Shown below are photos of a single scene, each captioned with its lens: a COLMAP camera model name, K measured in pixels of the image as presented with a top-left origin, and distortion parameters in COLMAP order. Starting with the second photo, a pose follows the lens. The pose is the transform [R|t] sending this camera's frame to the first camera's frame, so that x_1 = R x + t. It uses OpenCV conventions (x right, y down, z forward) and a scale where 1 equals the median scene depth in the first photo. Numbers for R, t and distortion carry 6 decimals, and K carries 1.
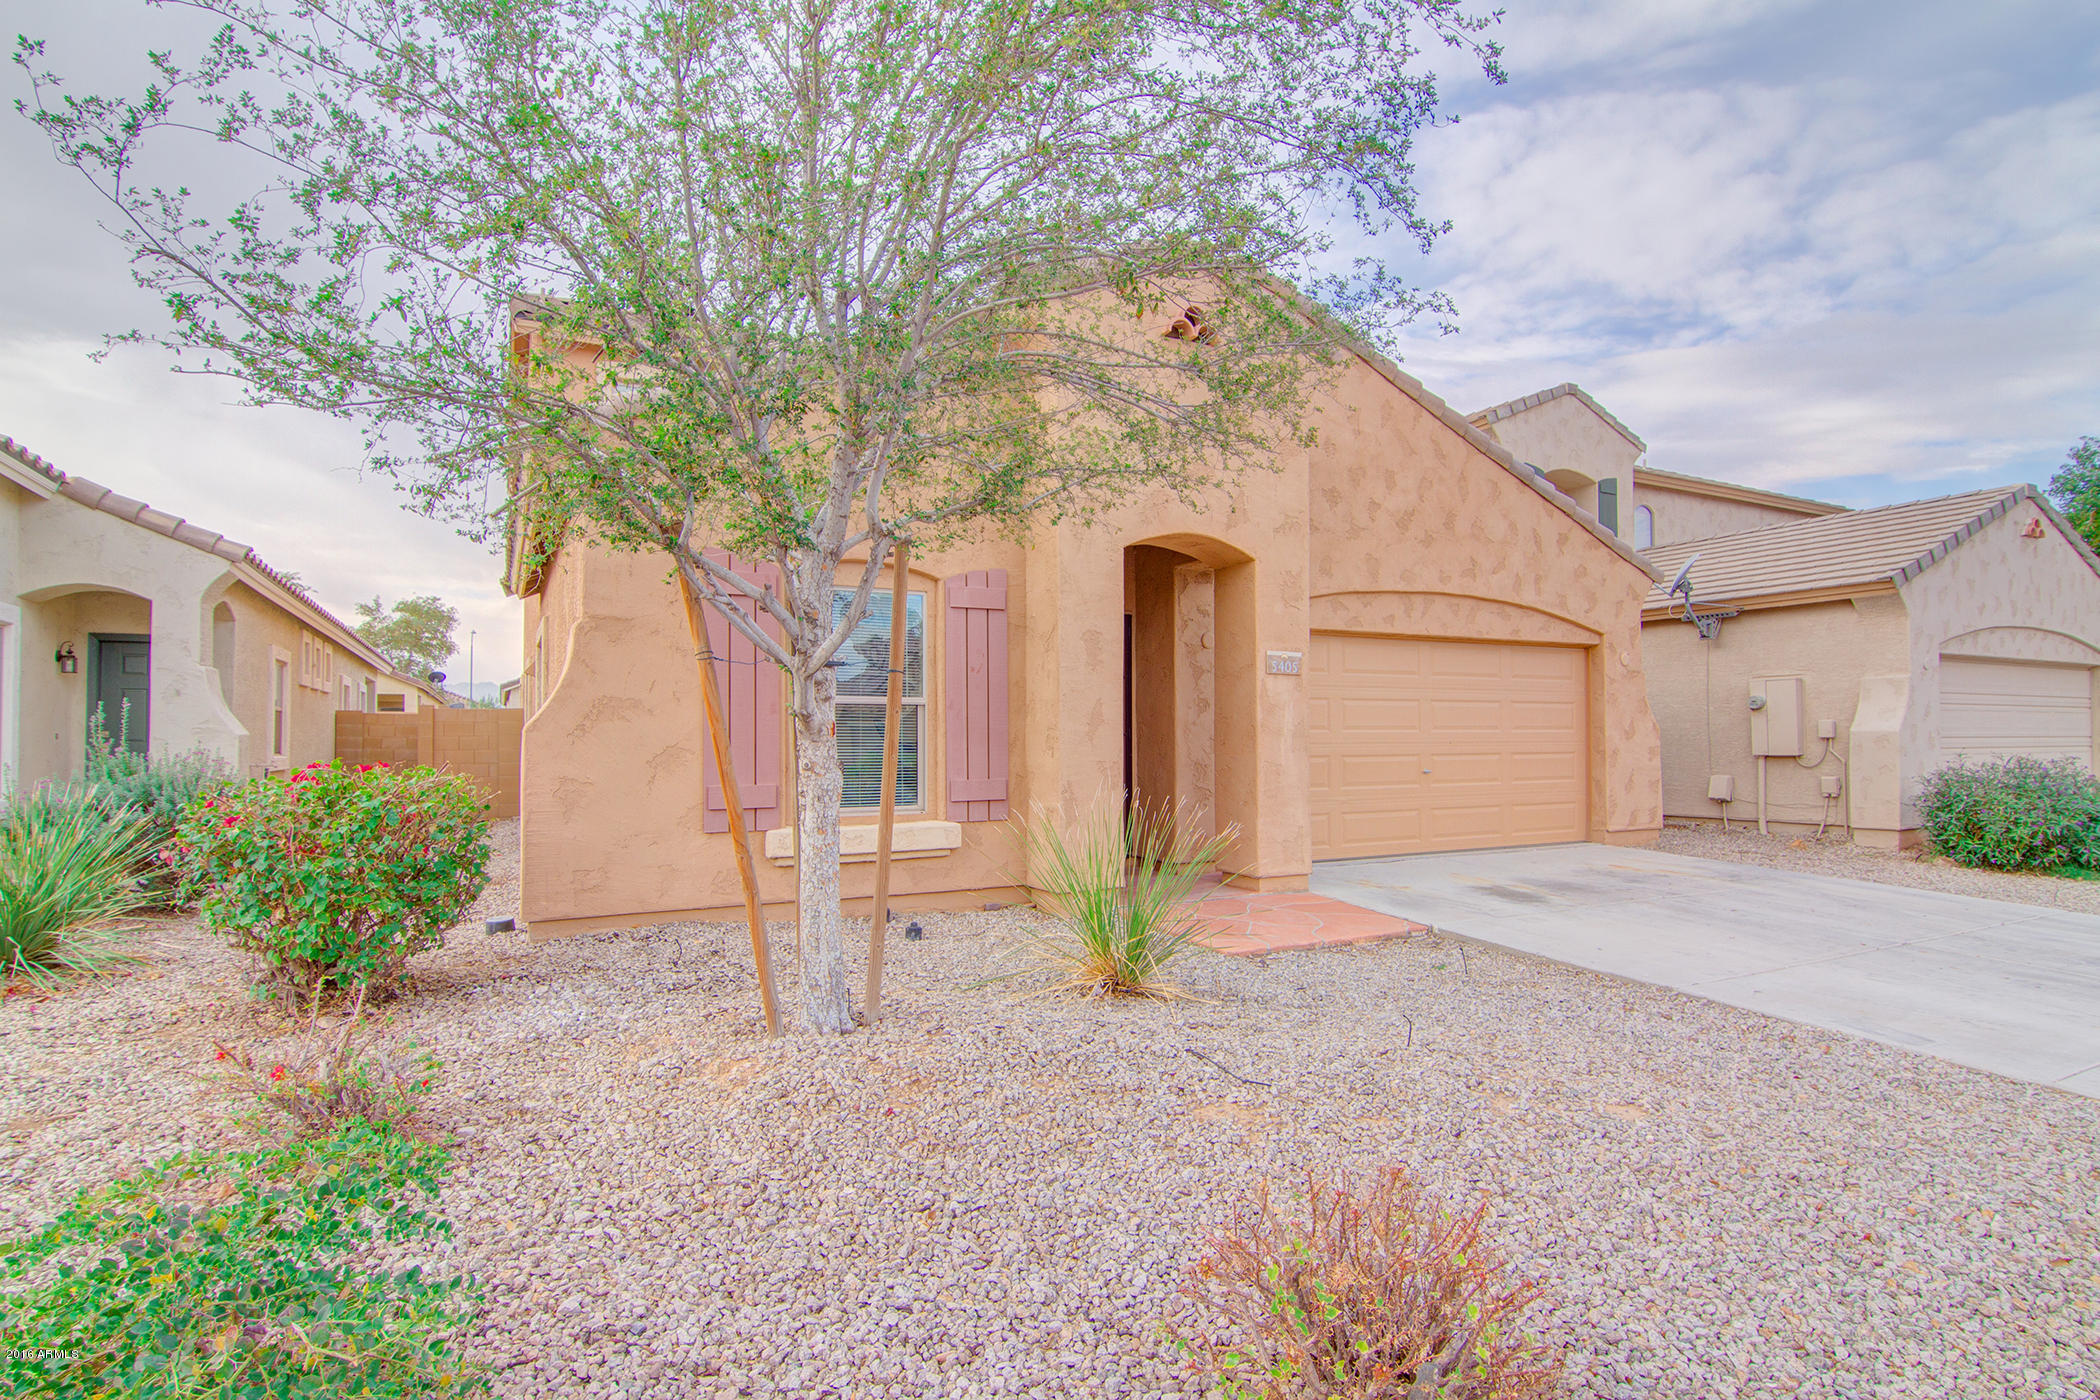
lens RADIAL K [[1064.7, 0, 1064.7], [0, 1064.7, 723.5], [0, 0, 1]] dist [0.000161, -0.016874]
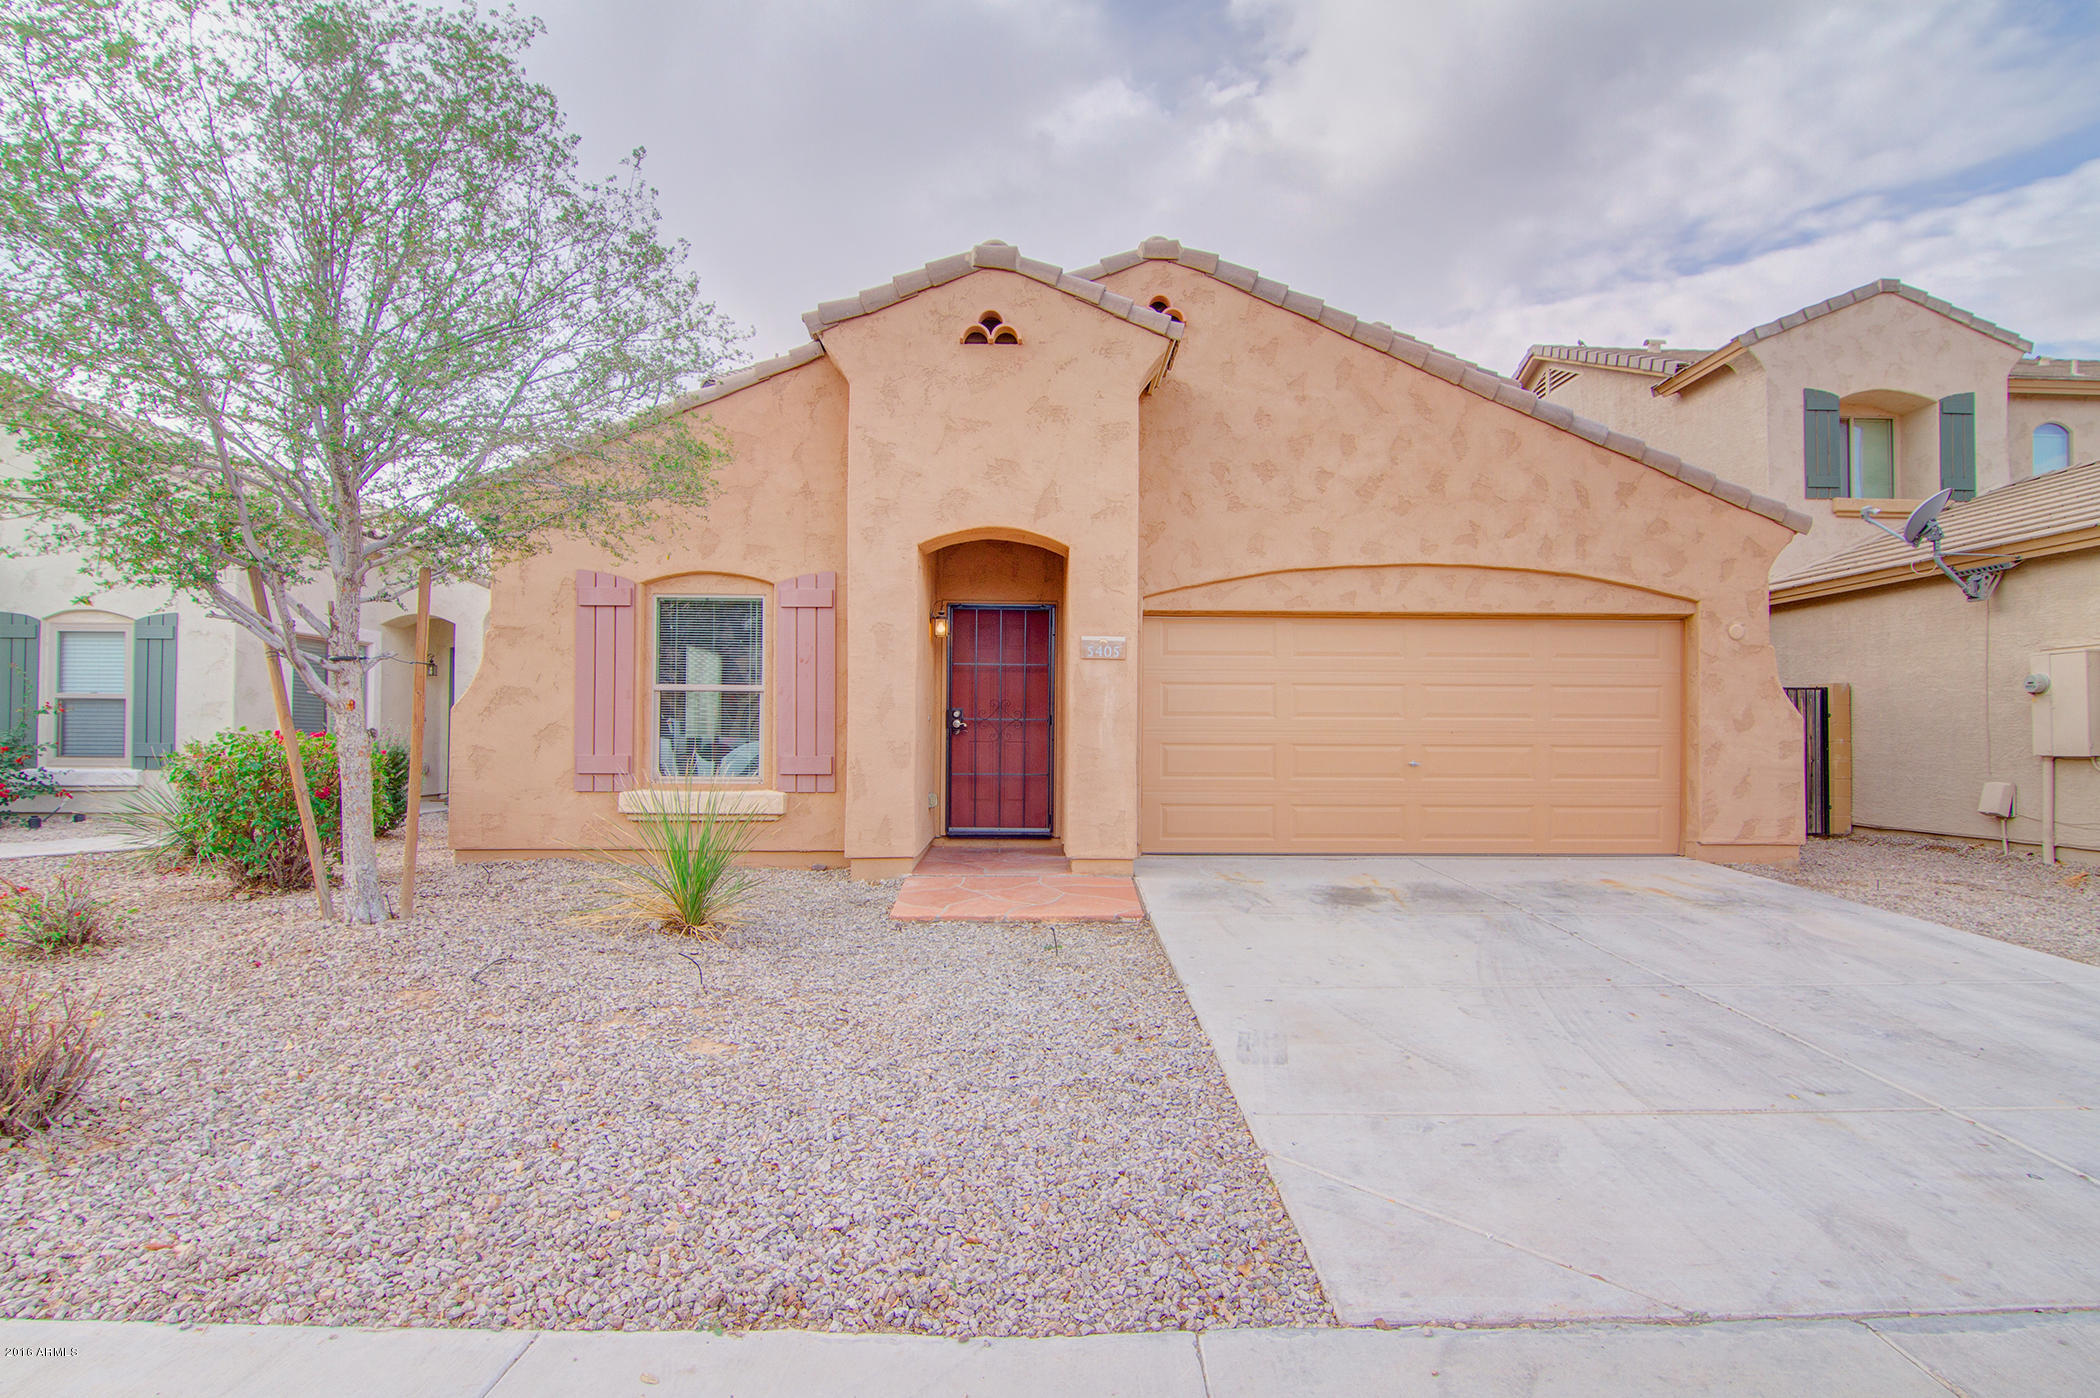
lens RADIAL K [[1064.7, 0, 1064.7], [0, 1064.7, 722.5], [0, 0, 1]] dist [0.000161, -0.016874]
pose [[0.898994, 0.006280, -0.437917, 0.446056], [-0.003459, 0.999968, 0.007239, 0.004567], [0.437948, -0.004994, 0.898986, 0.060674]]
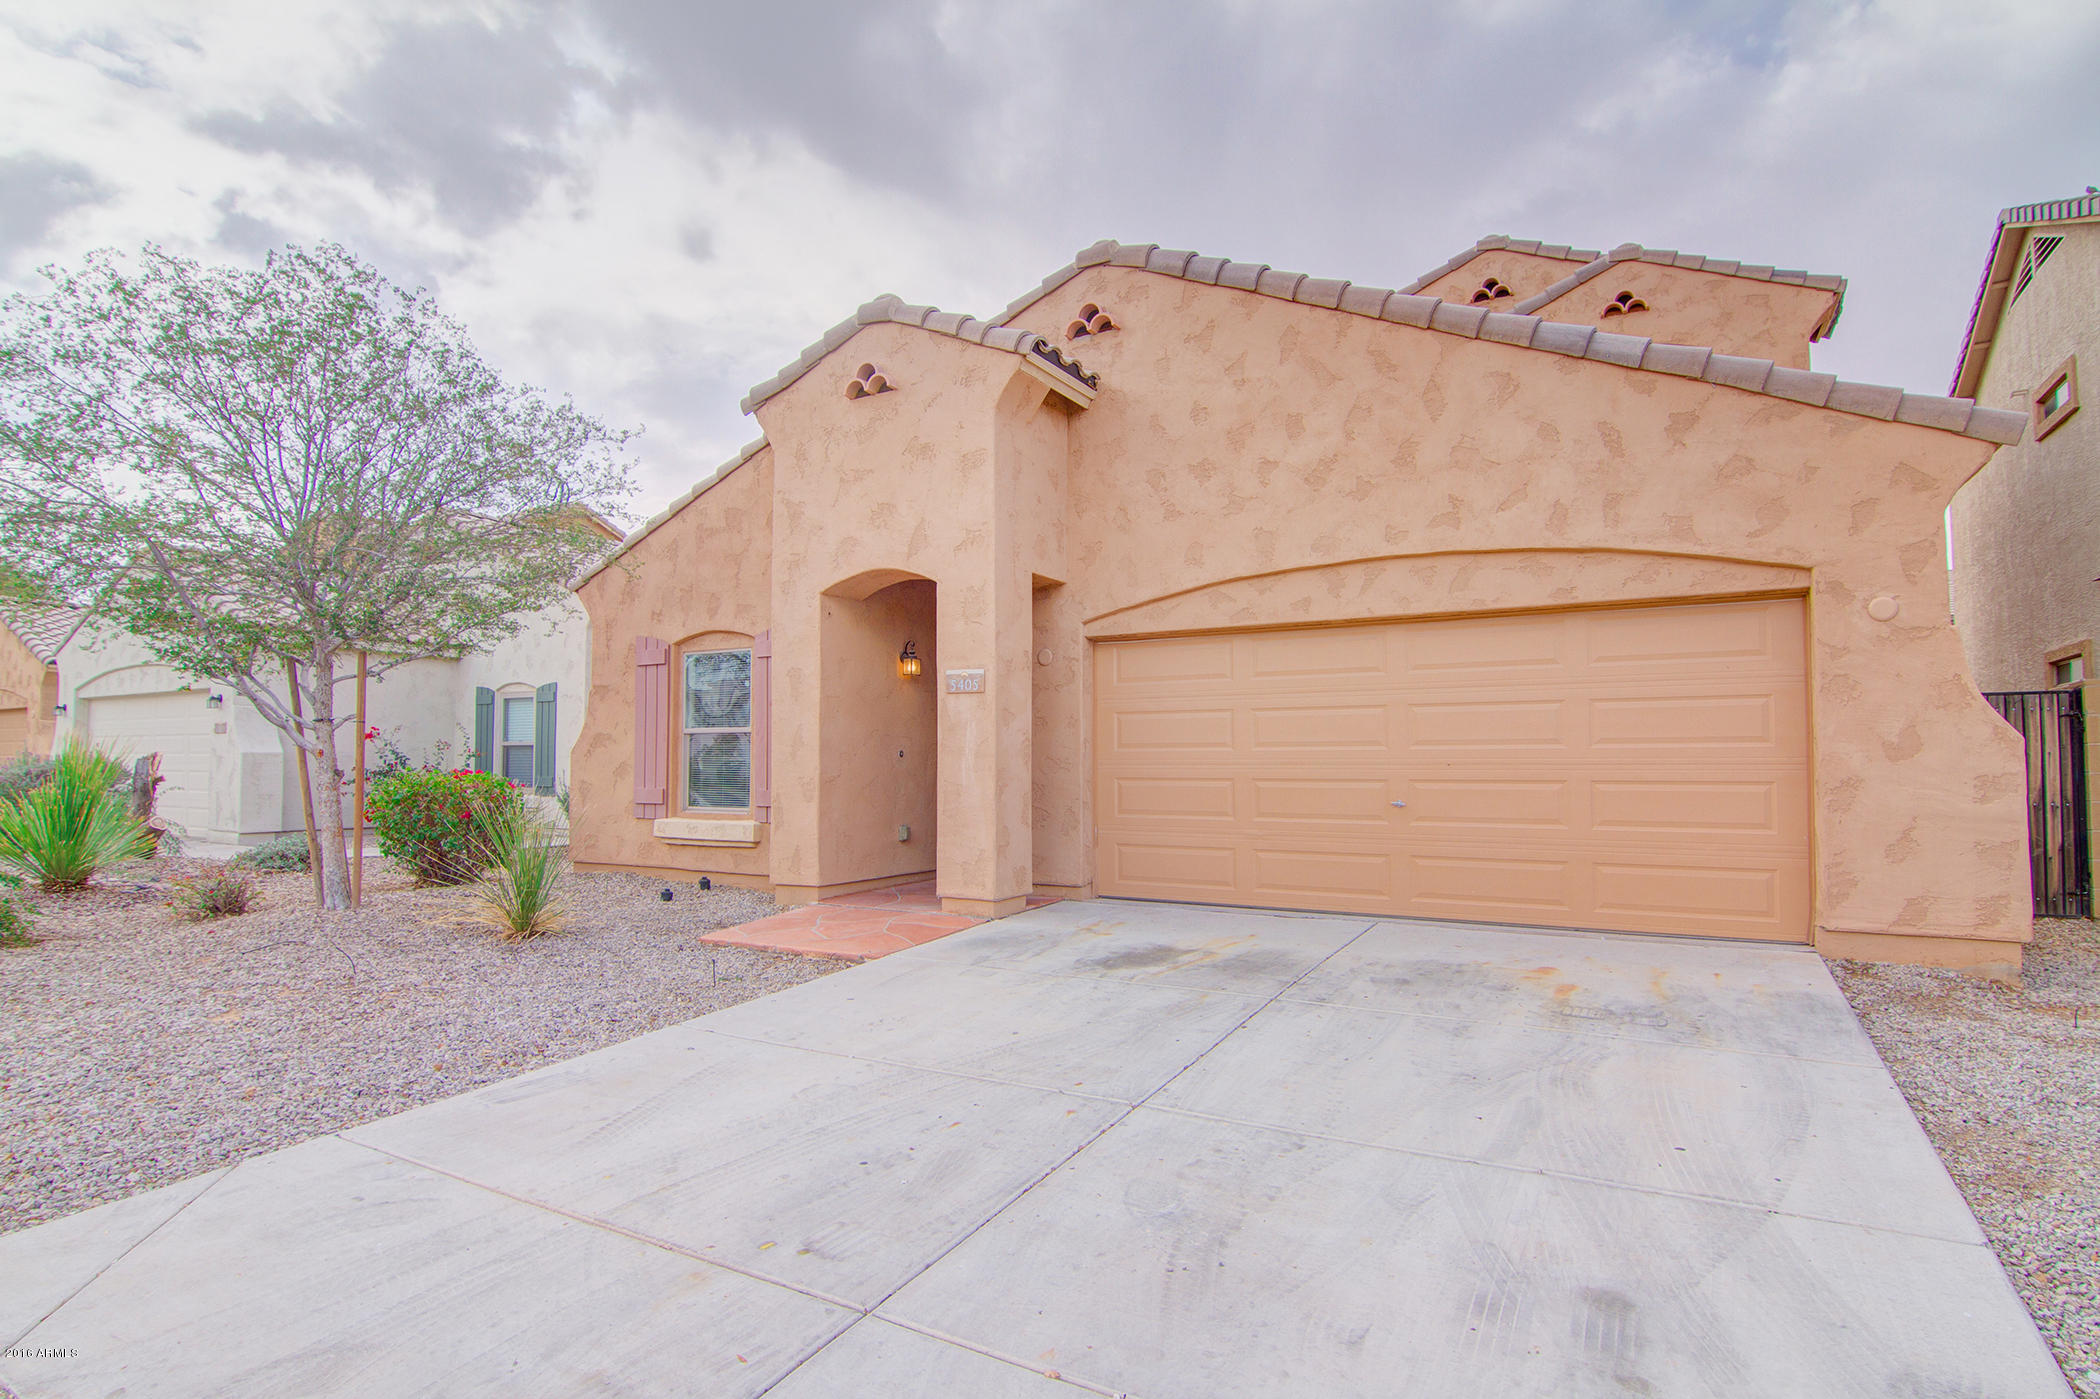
lens RADIAL K [[1064.7, 0, 1064.7], [0, 1064.7, 723.0], [0, 0, 1]] dist [0.000161, -0.016874]
pose [[0.547287, -0.025468, -0.836557, 0.783488], [0.012945, 0.999675, -0.021964, 0.003083], [0.836845, 0.001191, 0.547439, 0.395013]]
